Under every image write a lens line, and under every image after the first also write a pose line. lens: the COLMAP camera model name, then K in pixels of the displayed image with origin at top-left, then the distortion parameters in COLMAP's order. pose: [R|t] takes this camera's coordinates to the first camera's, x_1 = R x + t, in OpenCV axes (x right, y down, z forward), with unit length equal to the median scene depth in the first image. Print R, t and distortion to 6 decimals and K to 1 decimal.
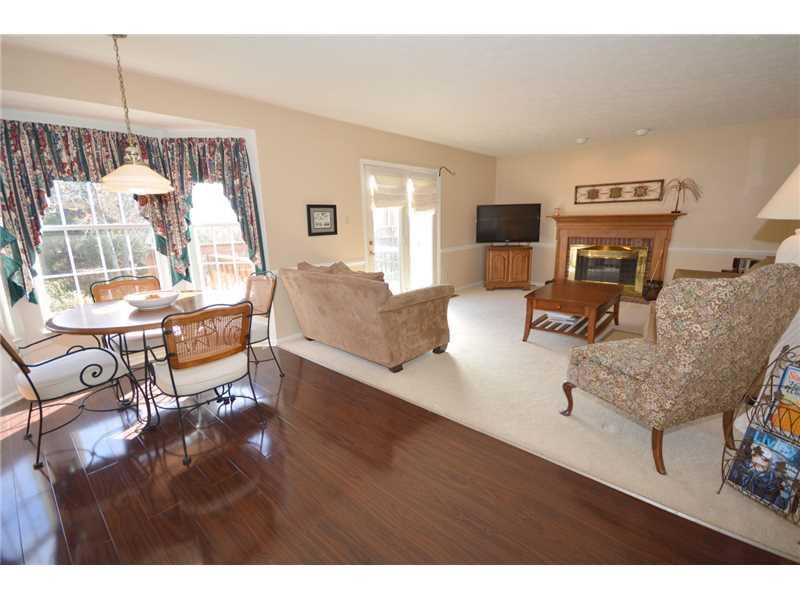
lens RADIAL K [[355.6, 0, 400.0], [0, 355.6, 300.0], [0, 0, 1]] dist [0.008790, -0.015190]
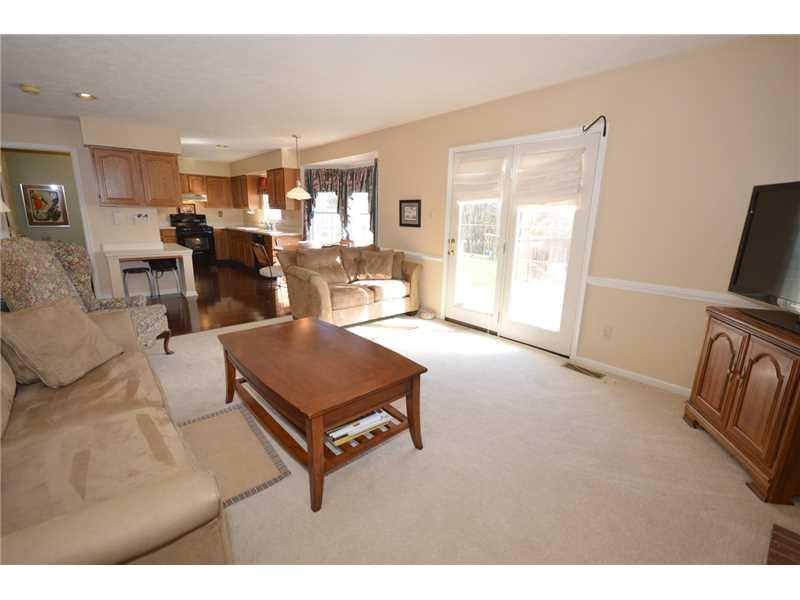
lens RADIAL K [[355.6, 0, 400.0], [0, 355.6, 300.0], [0, 0, 1]] dist [0.008790, -0.015190]
pose [[-0.132340, 0.250629, -0.958995, 0.976910], [-0.238458, 0.931040, 0.276230, -0.280425], [0.962094, 0.265236, -0.063449, 1.142378]]
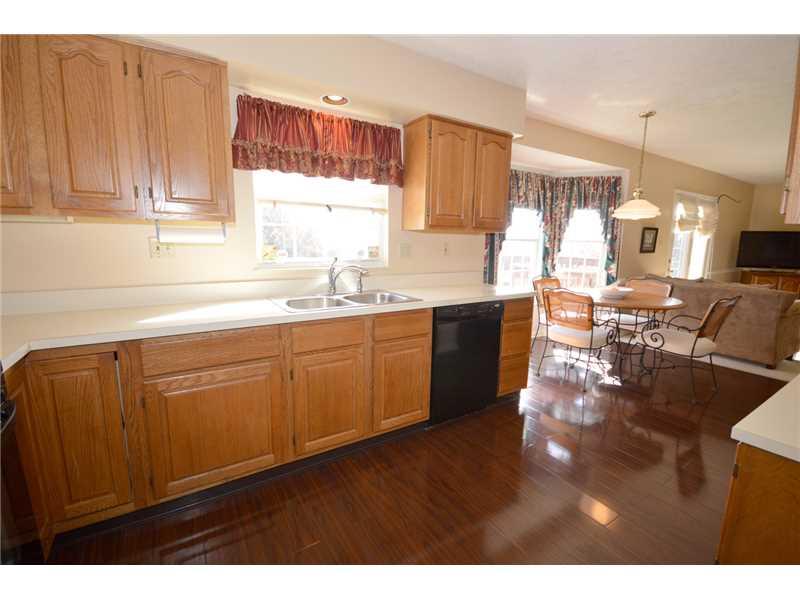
lens RADIAL K [[355.6, 0, 400.0], [0, 355.6, 300.0], [0, 0, 1]] dist [0.008790, -0.015190]
pose [[0.959788, 0.078810, -0.269437, -0.701682], [-0.093788, 0.994656, -0.043156, 0.109933], [0.264596, 0.066690, 0.962051, -0.373690]]
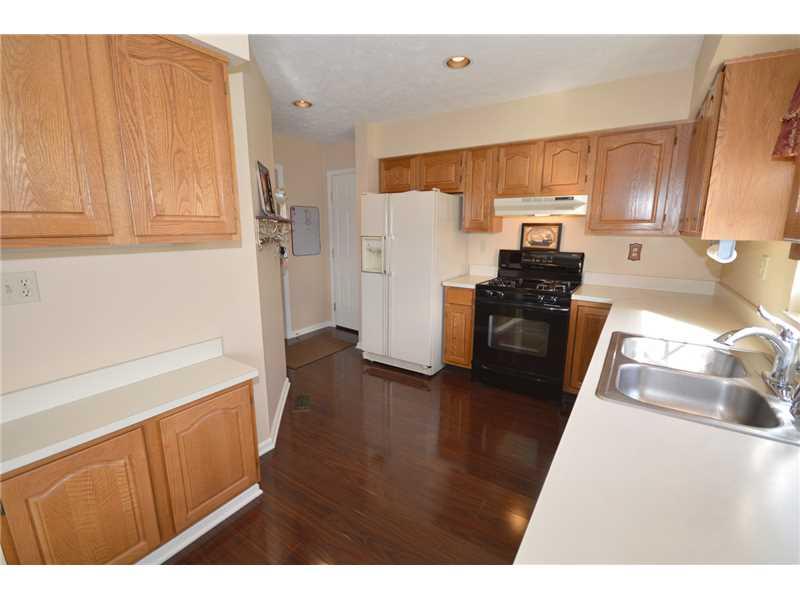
lens RADIAL K [[355.6, 0, 400.0], [0, 355.6, 300.0], [0, 0, 1]] dist [0.008790, -0.015190]
pose [[-0.991090, 0.038902, -0.127385, -0.628207], [-0.017982, 0.908559, 0.417369, -0.095415], [0.131973, 0.415941, -0.899765, 0.374788]]
